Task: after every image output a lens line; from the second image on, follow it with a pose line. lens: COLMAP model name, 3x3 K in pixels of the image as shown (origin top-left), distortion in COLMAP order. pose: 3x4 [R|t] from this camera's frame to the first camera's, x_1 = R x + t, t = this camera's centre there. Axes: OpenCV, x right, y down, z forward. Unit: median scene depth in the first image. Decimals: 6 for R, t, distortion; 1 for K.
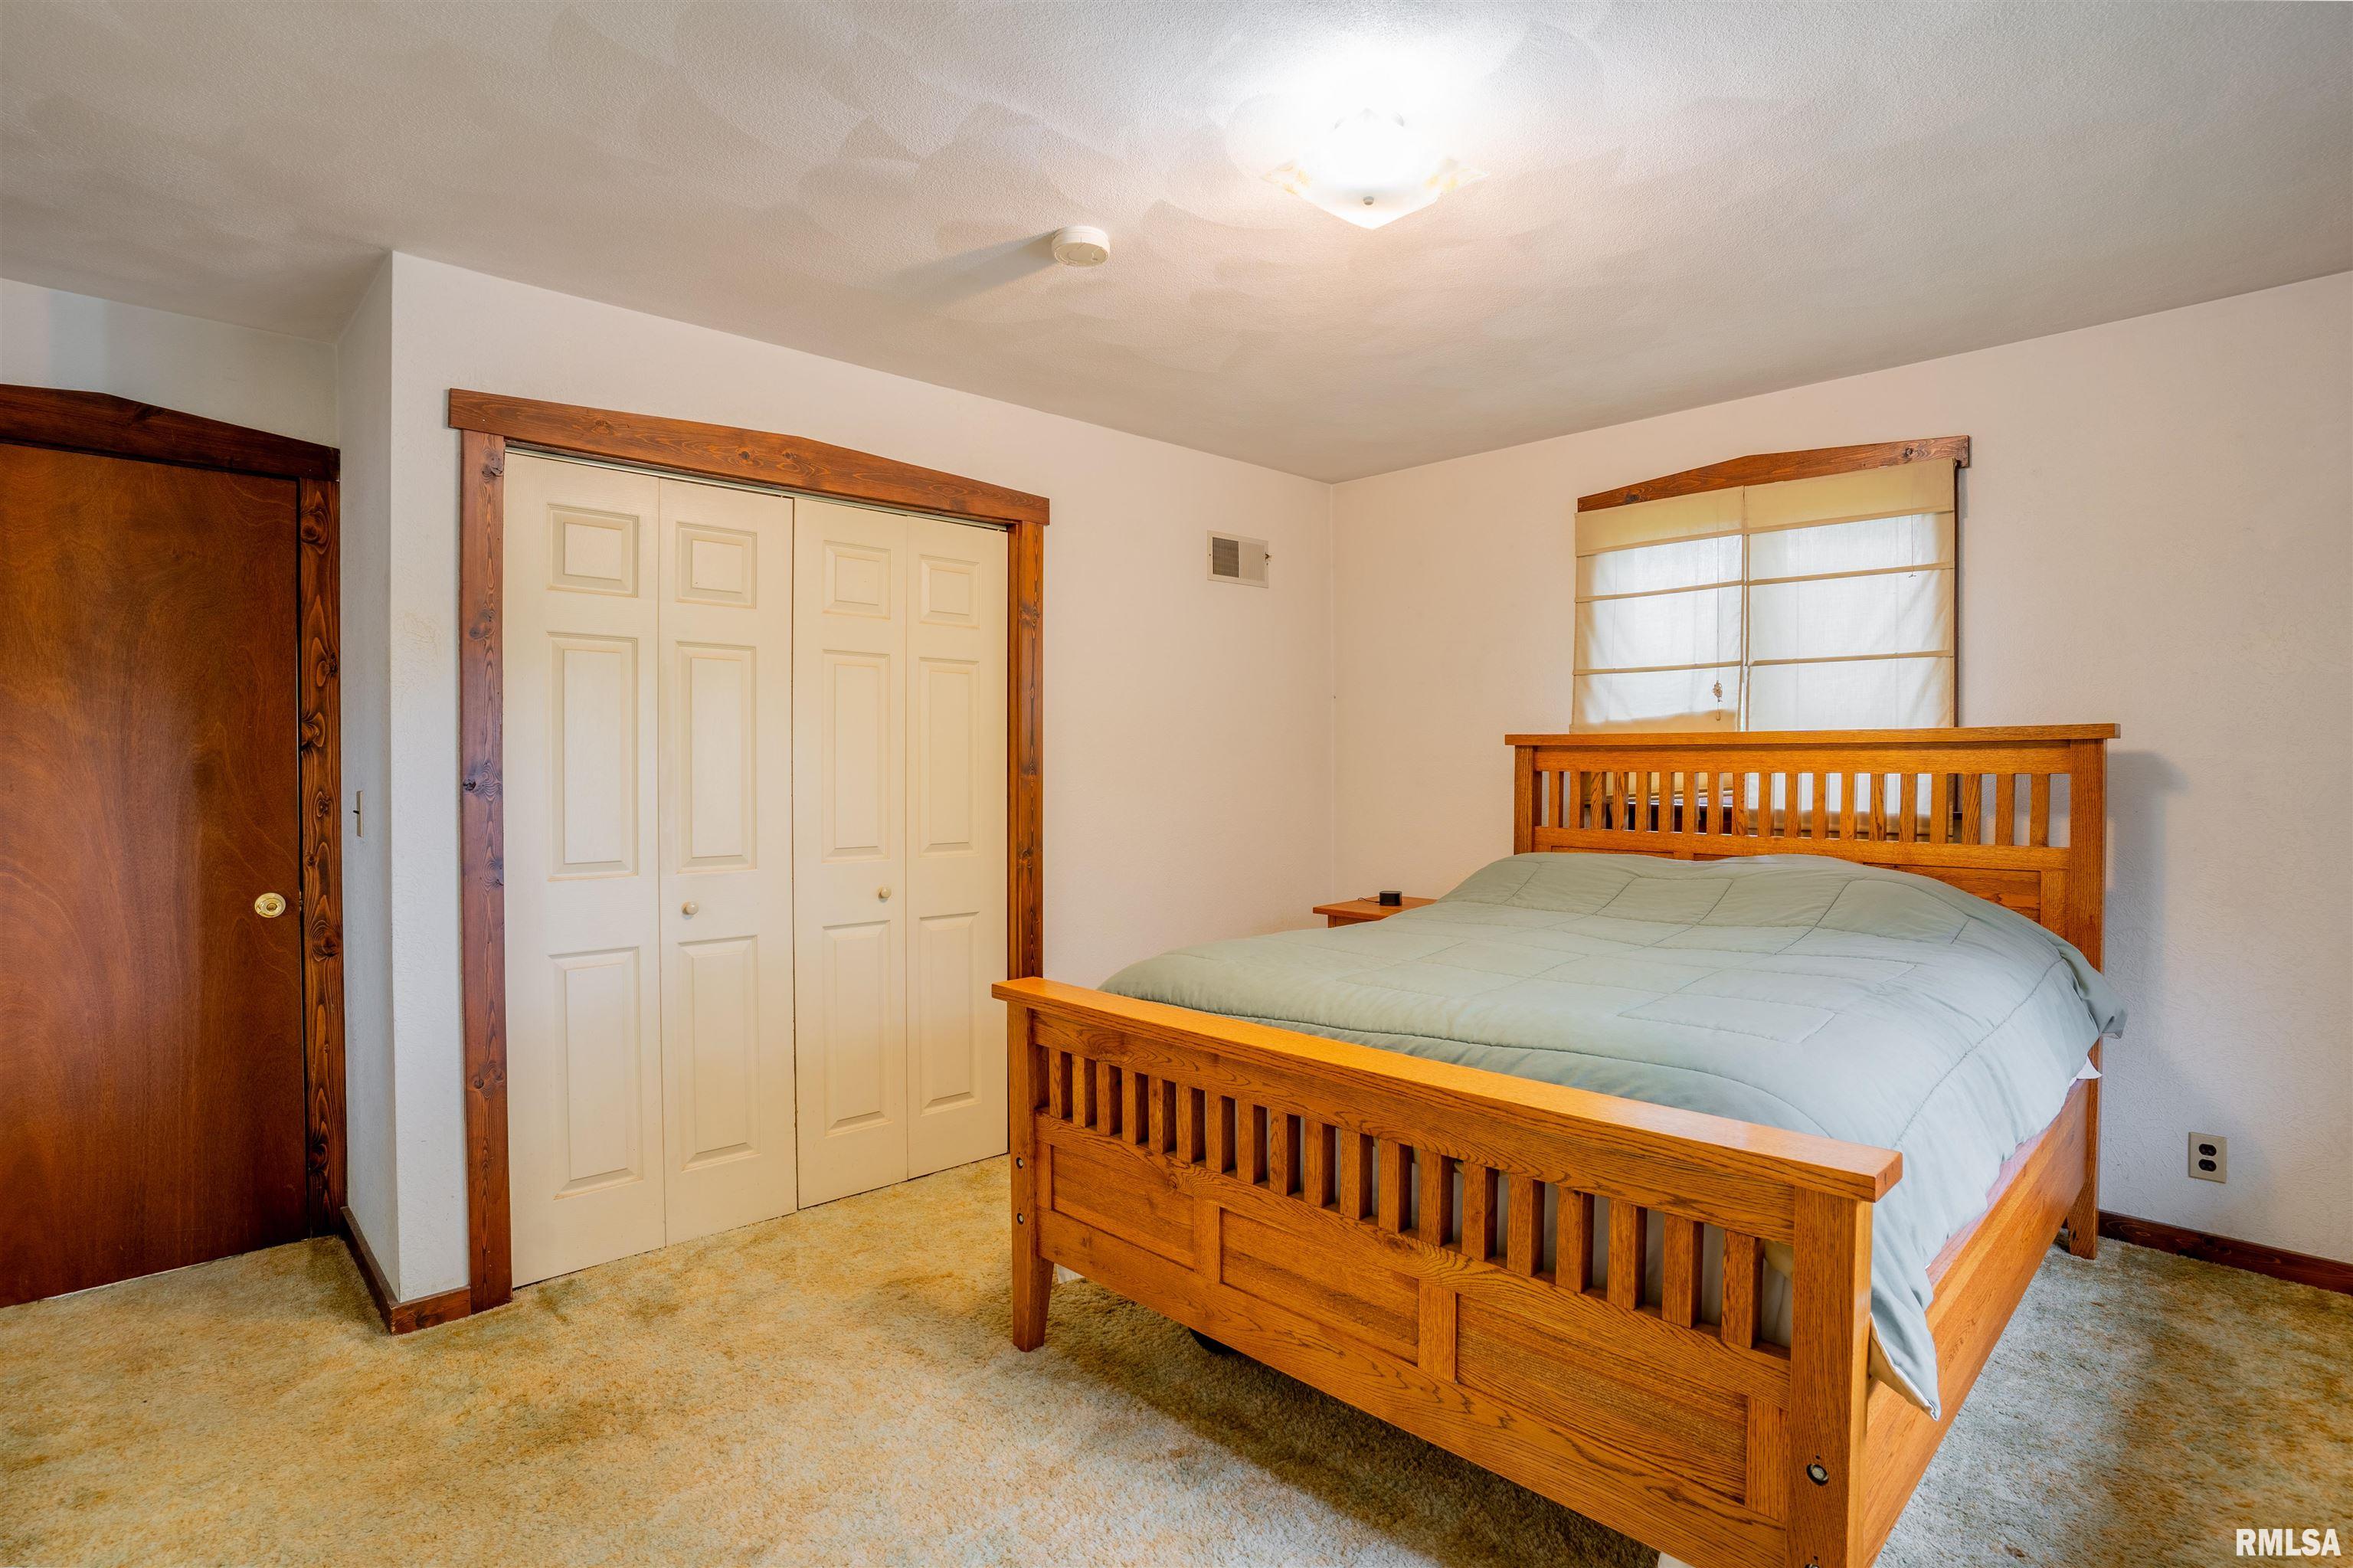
lens RADIAL K [[1158.0, 0, 1184.5], [0, 1158.0, 781.5], [0, 0, 1]] dist [-0.073808, 0.036257]
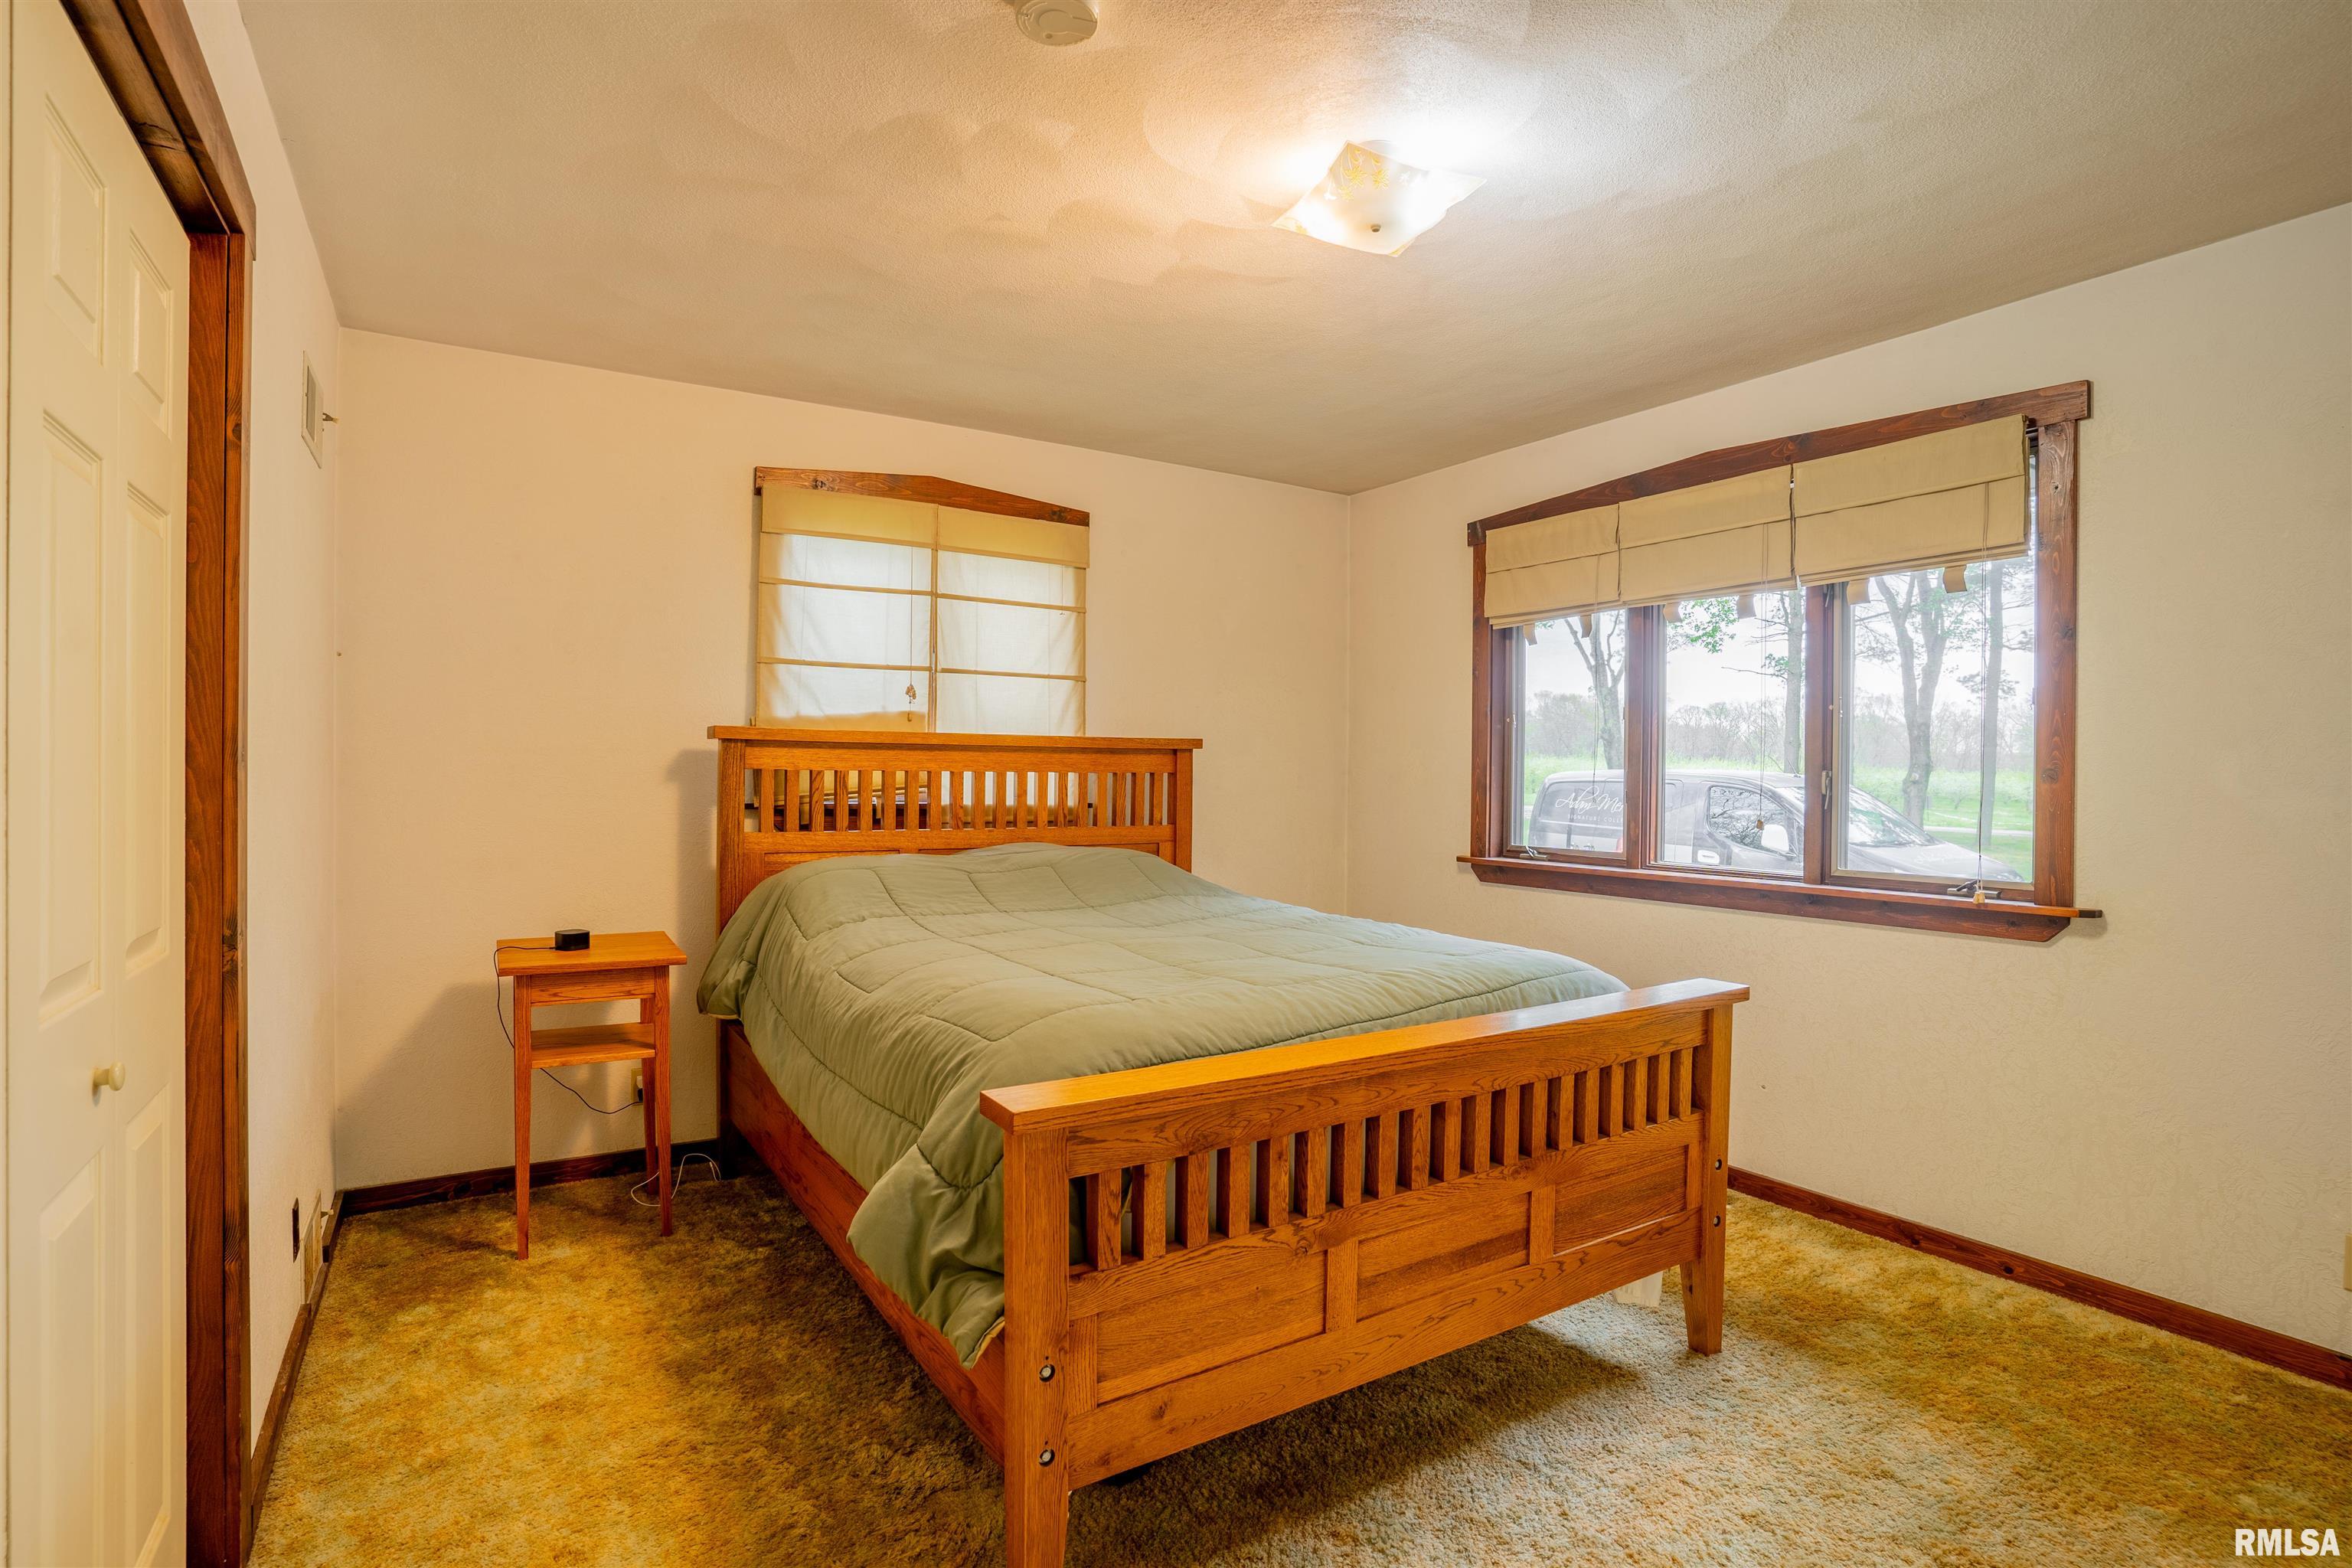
lens RADIAL K [[1164.8, 0, 1164.8], [0, 1164.8, 774.7], [0, 0, 1]] dist [-0.079065, 0.035257]
pose [[0.213891, -0.001246, 0.976857, -0.593533], [0.004598, 0.999989, 0.000269, -0.004494], [-0.976847, 0.004434, 0.213894, 0.622220]]
